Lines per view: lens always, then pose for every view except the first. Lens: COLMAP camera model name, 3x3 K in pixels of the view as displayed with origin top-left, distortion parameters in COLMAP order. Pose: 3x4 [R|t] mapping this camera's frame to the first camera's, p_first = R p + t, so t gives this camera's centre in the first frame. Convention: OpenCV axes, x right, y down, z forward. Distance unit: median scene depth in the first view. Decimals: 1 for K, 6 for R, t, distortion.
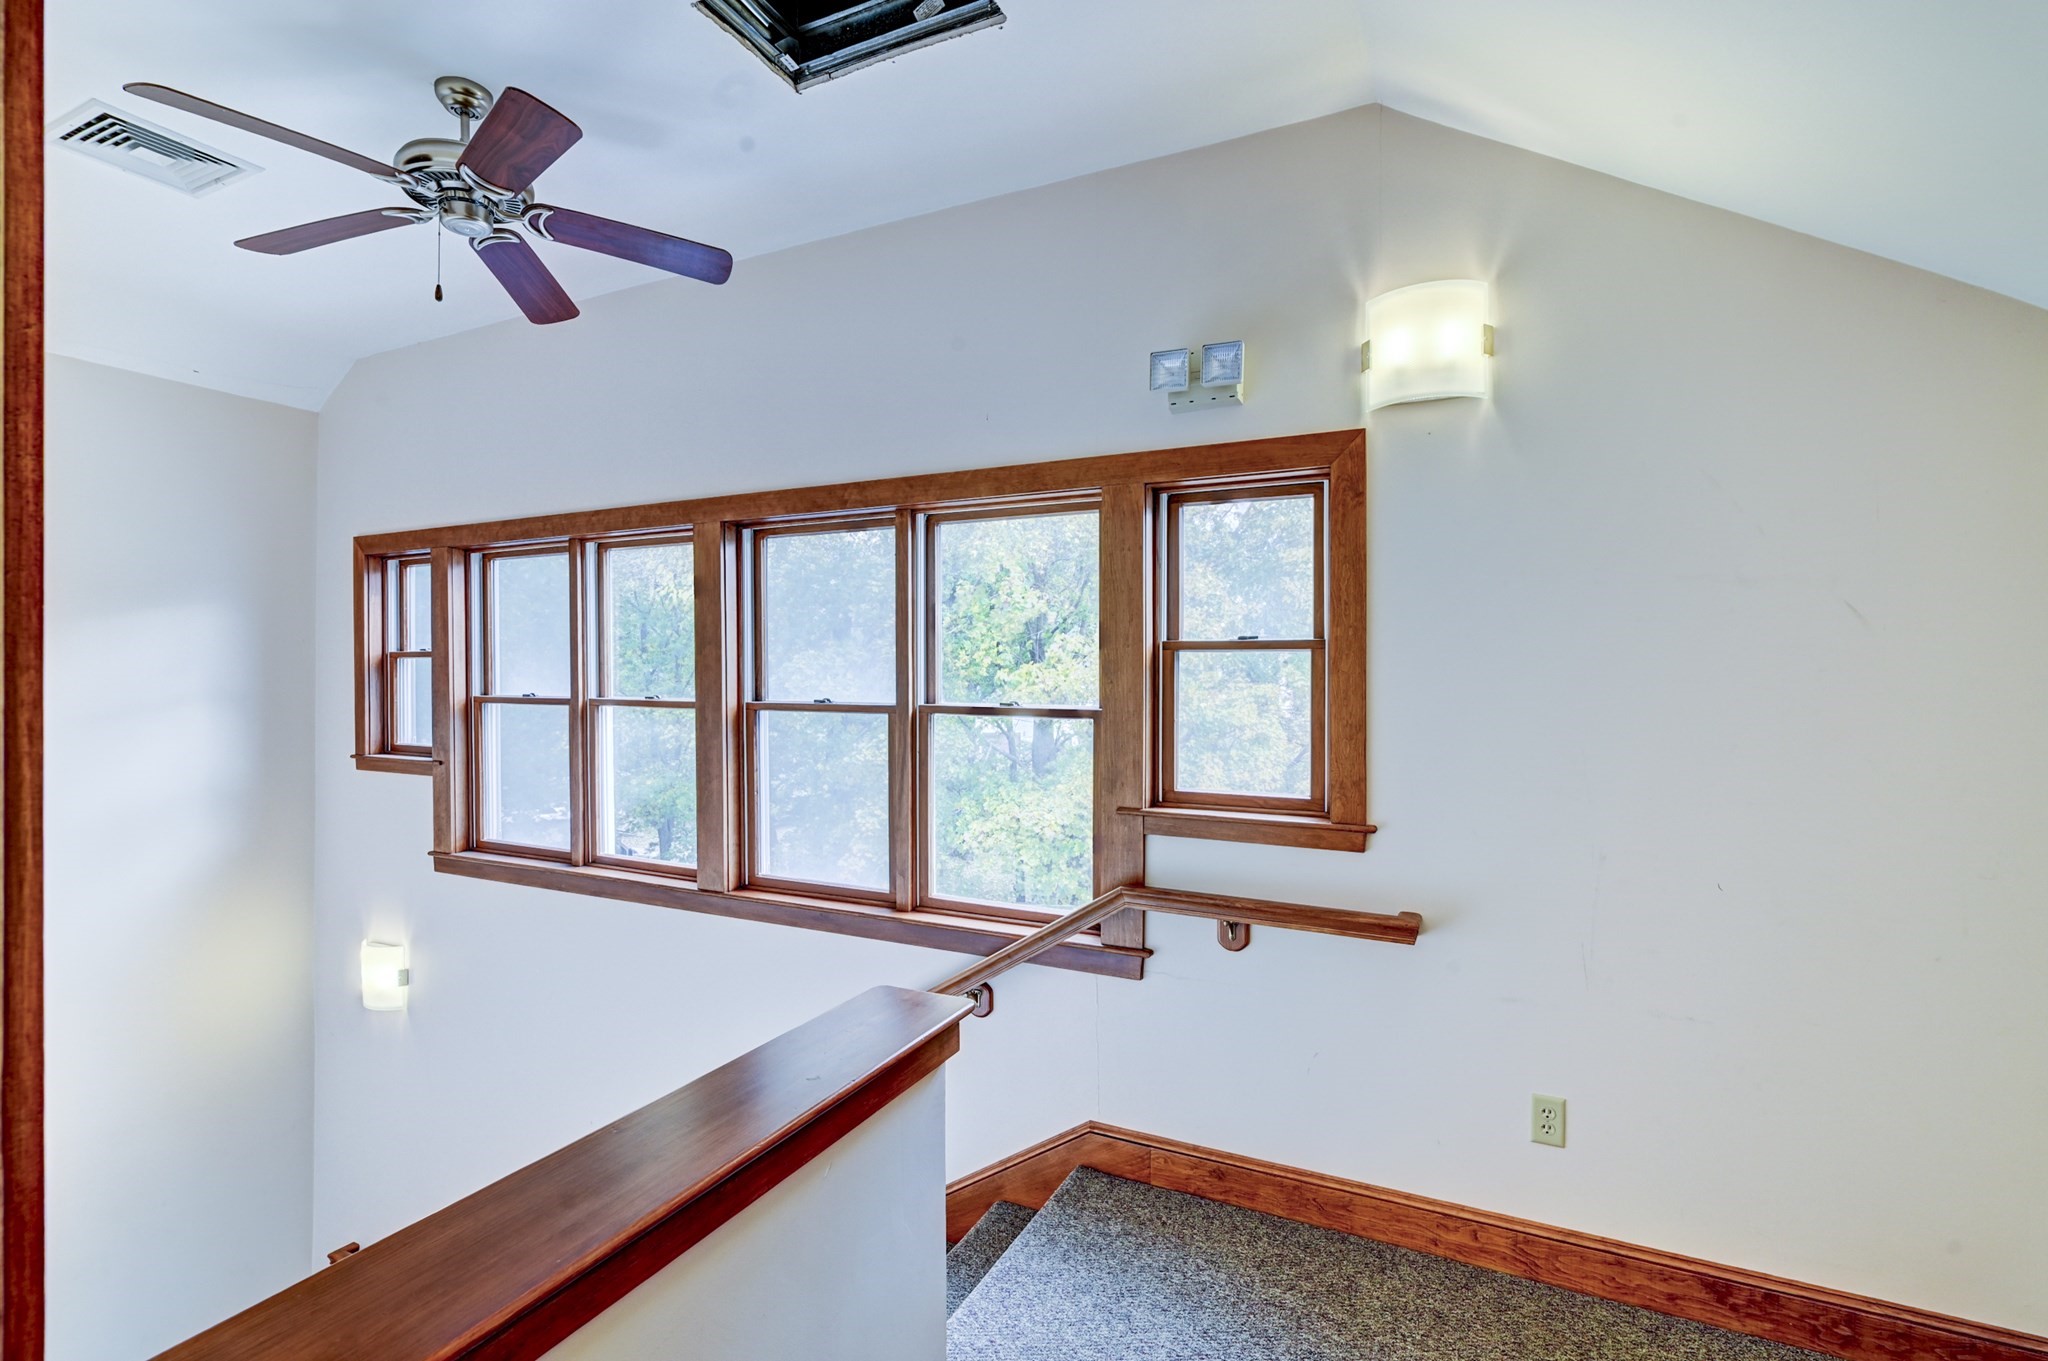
lens RADIAL K [[948.1, 0, 1025.9], [0, 948.1, 672.6], [0, 0, 1]] dist [-0.002420, 0.000701]
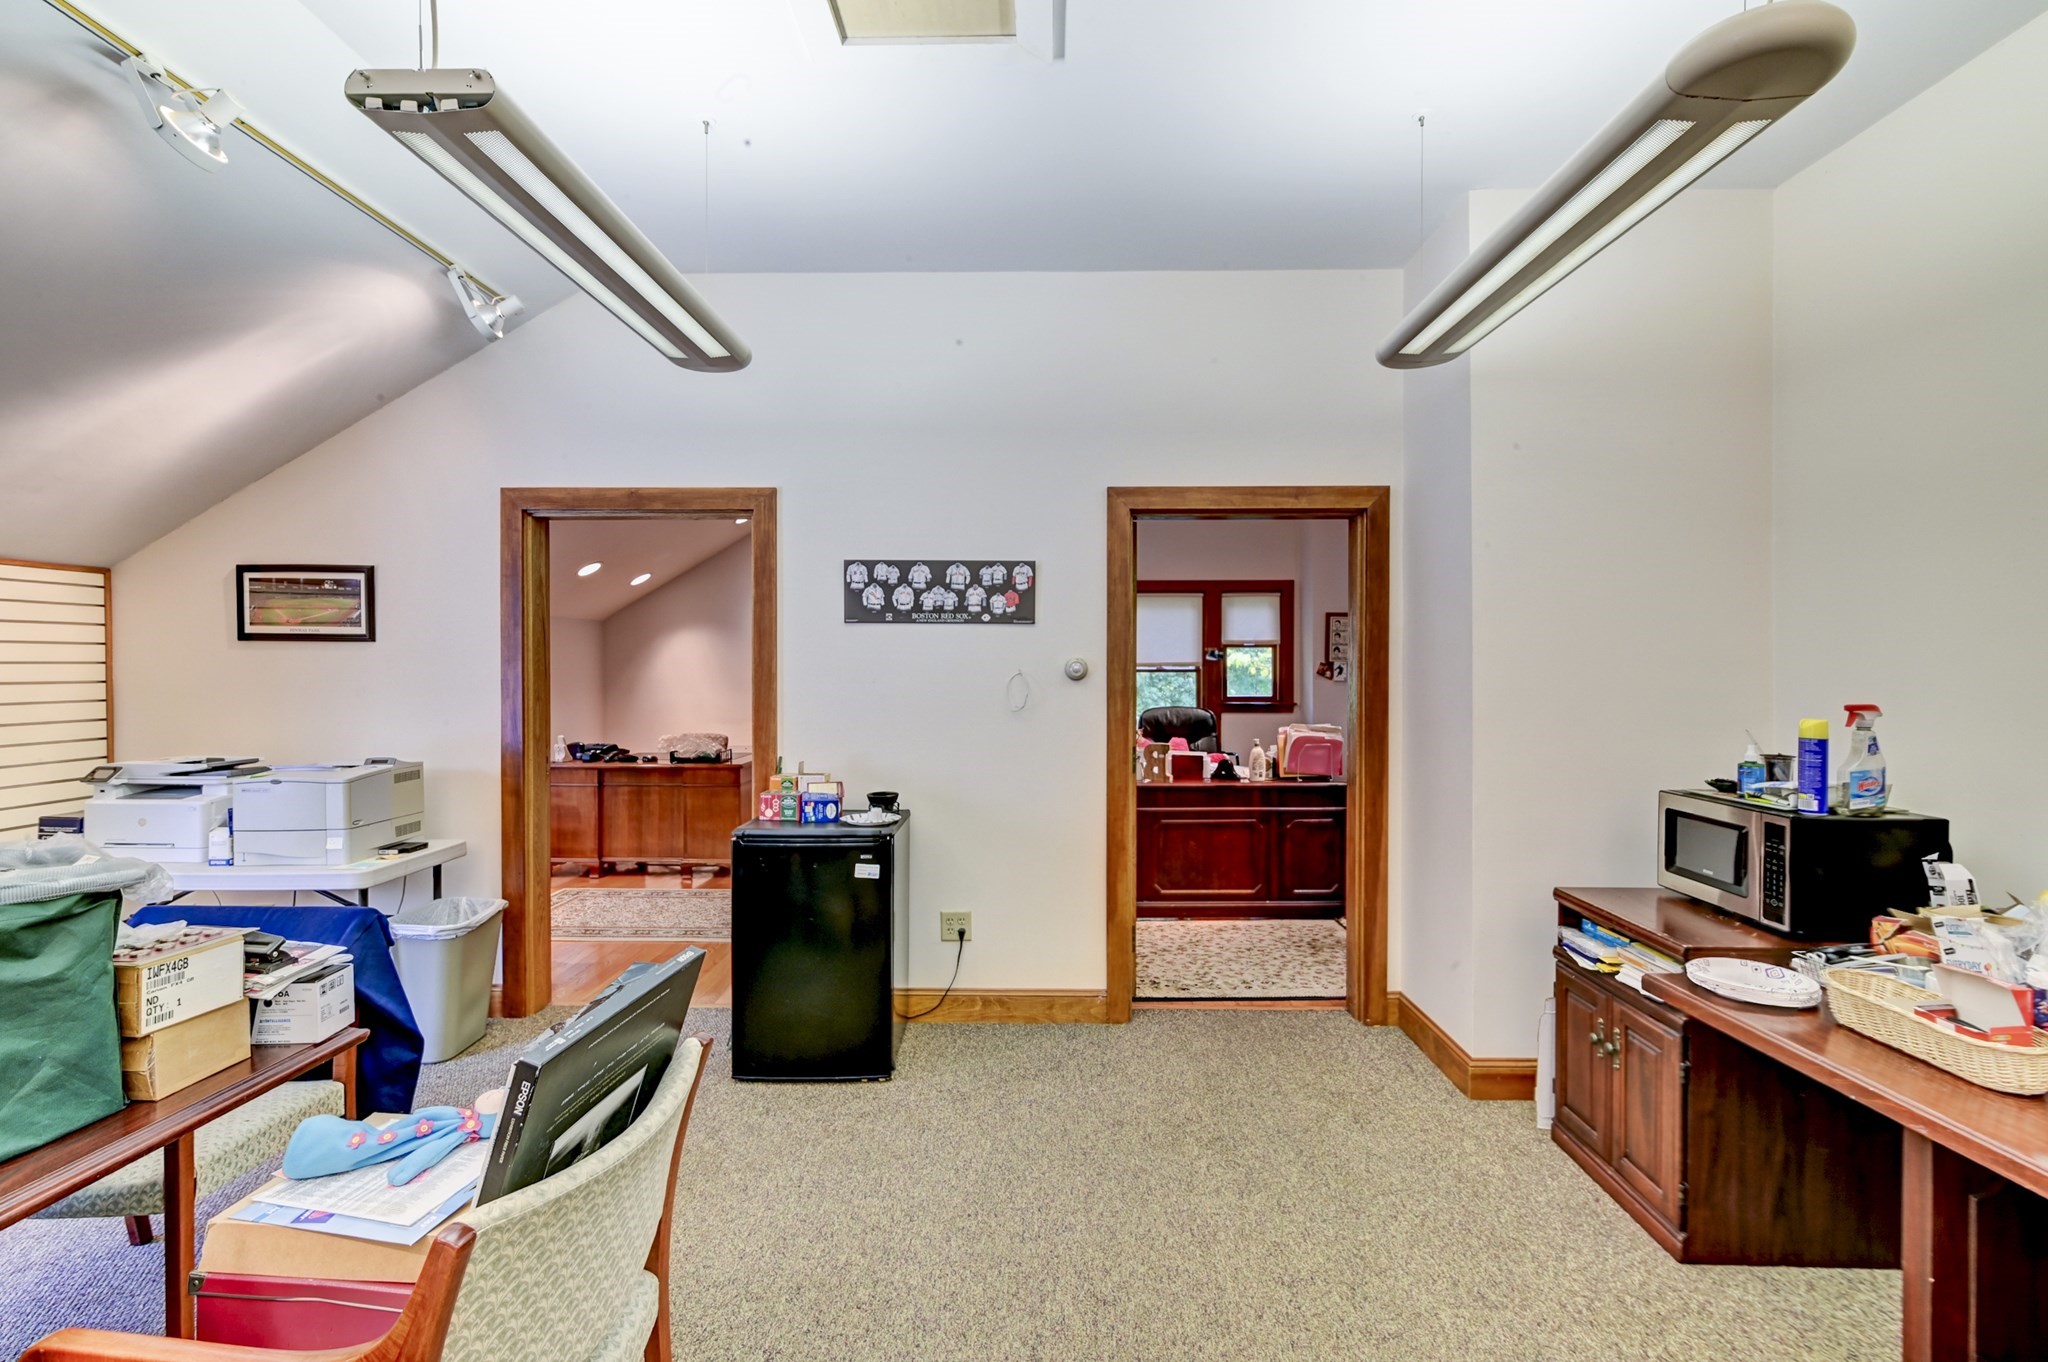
lens RADIAL K [[925.2, 0, 1026.7], [0, 925.2, 671.9], [0, 0, 1]] dist [-0.004100, 0.000903]
pose [[0.907111, -0.001192, 0.420891, -1.577029], [0.000375, 0.999998, 0.002025, 0.045047], [-0.420892, -0.001680, 0.907109, -1.293609]]
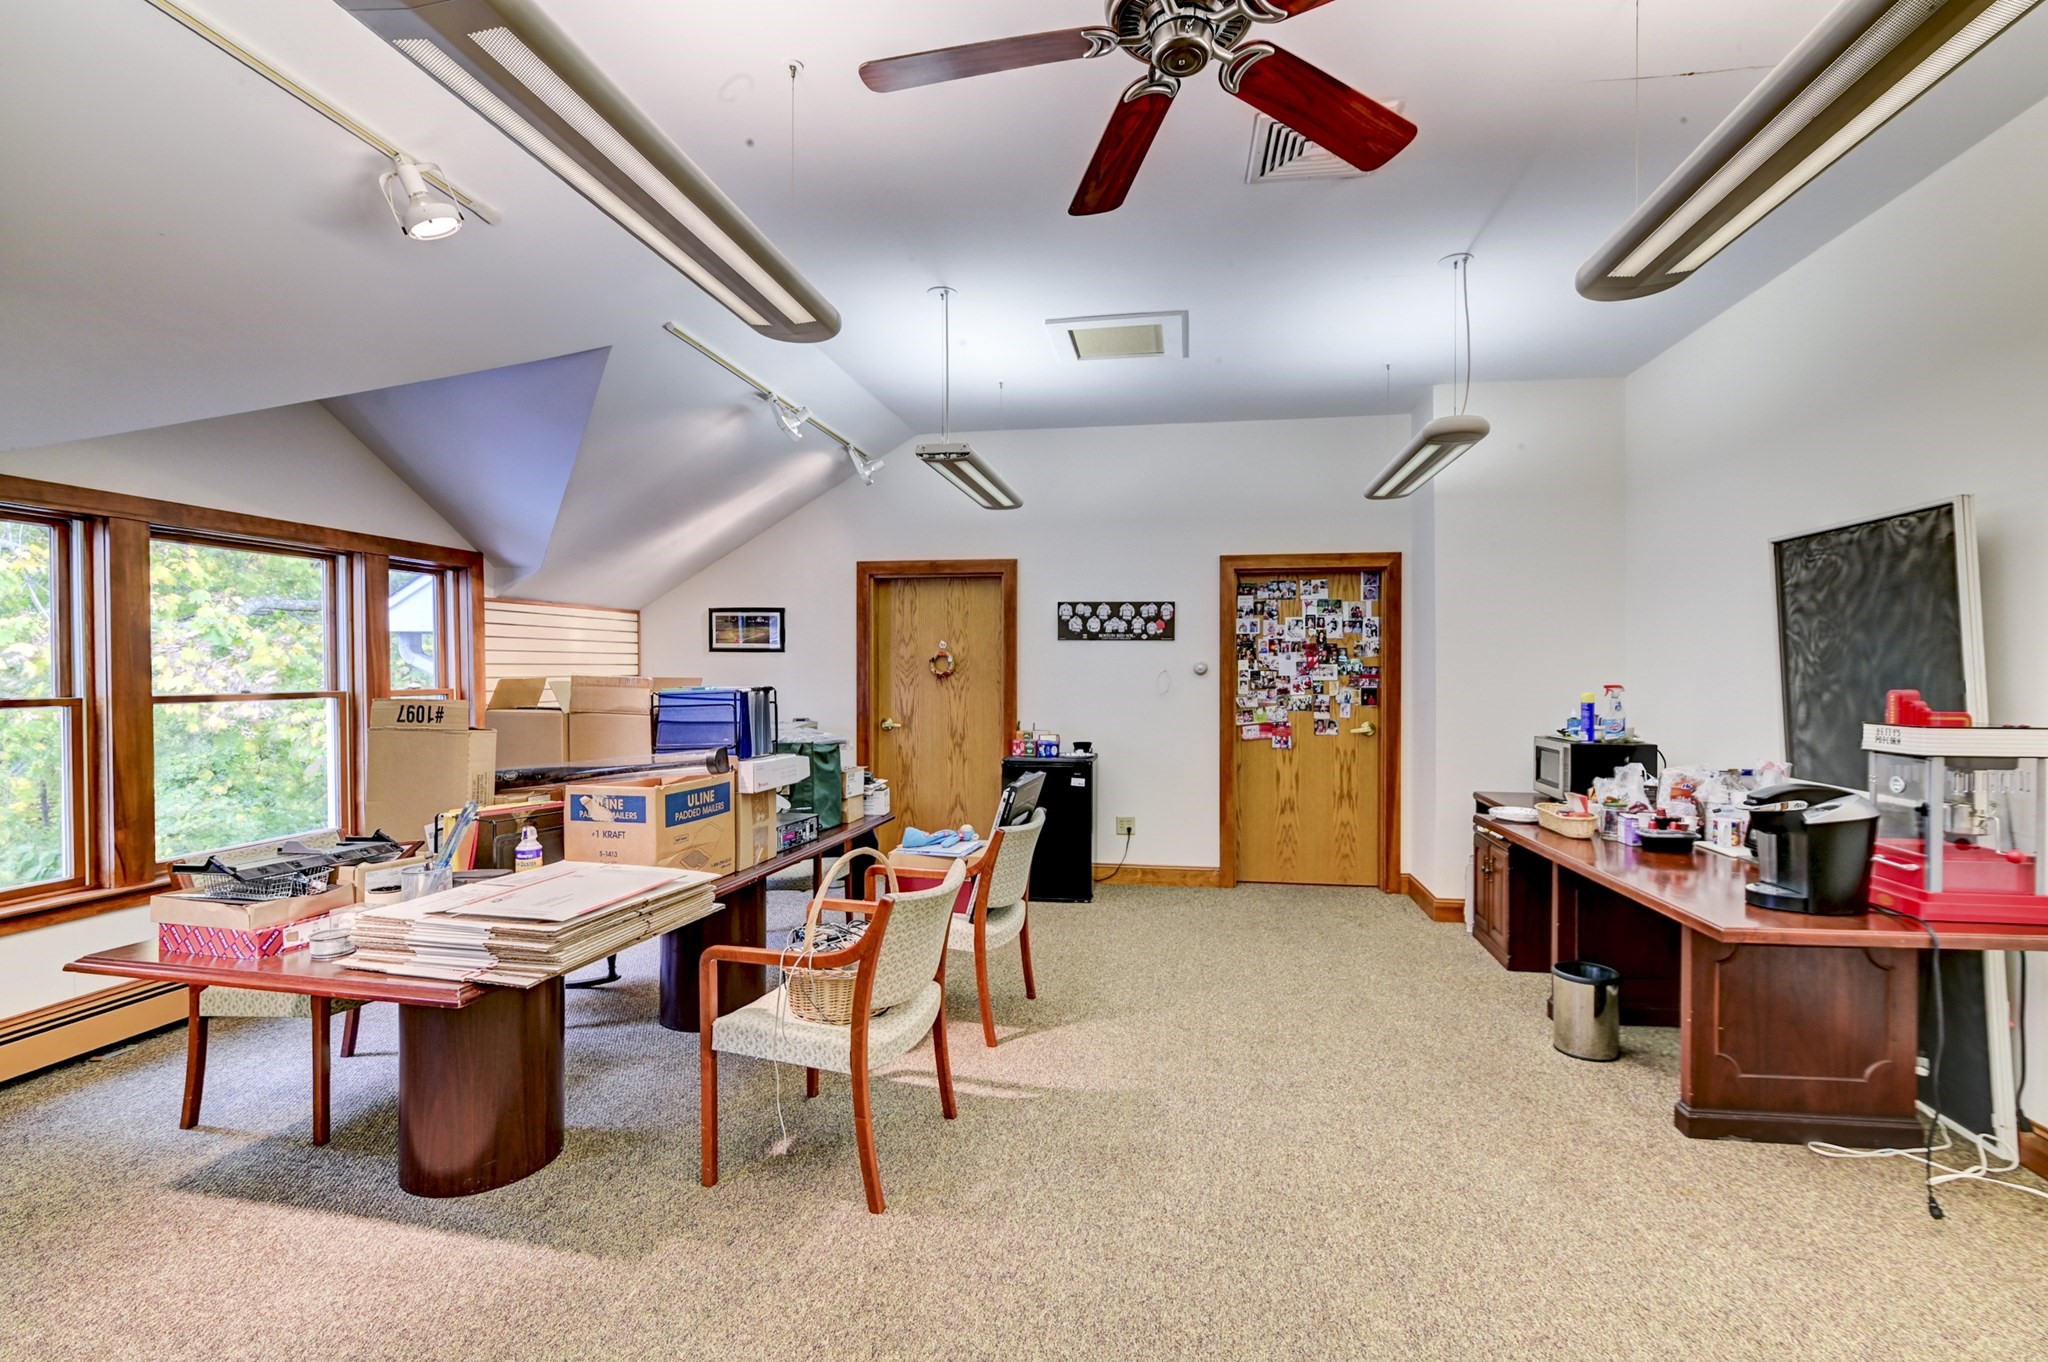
lens RADIAL K [[929.1, 0, 1037.0], [0, 929.1, 675.1], [0, 0, 1]] dist [-0.003480, 0.000953]
pose [[0.957258, -0.000478, 0.289235, -1.937902], [0.000027, 0.999999, 0.001566, 0.056410], [-0.289236, -0.001491, 0.957257, -2.068105]]
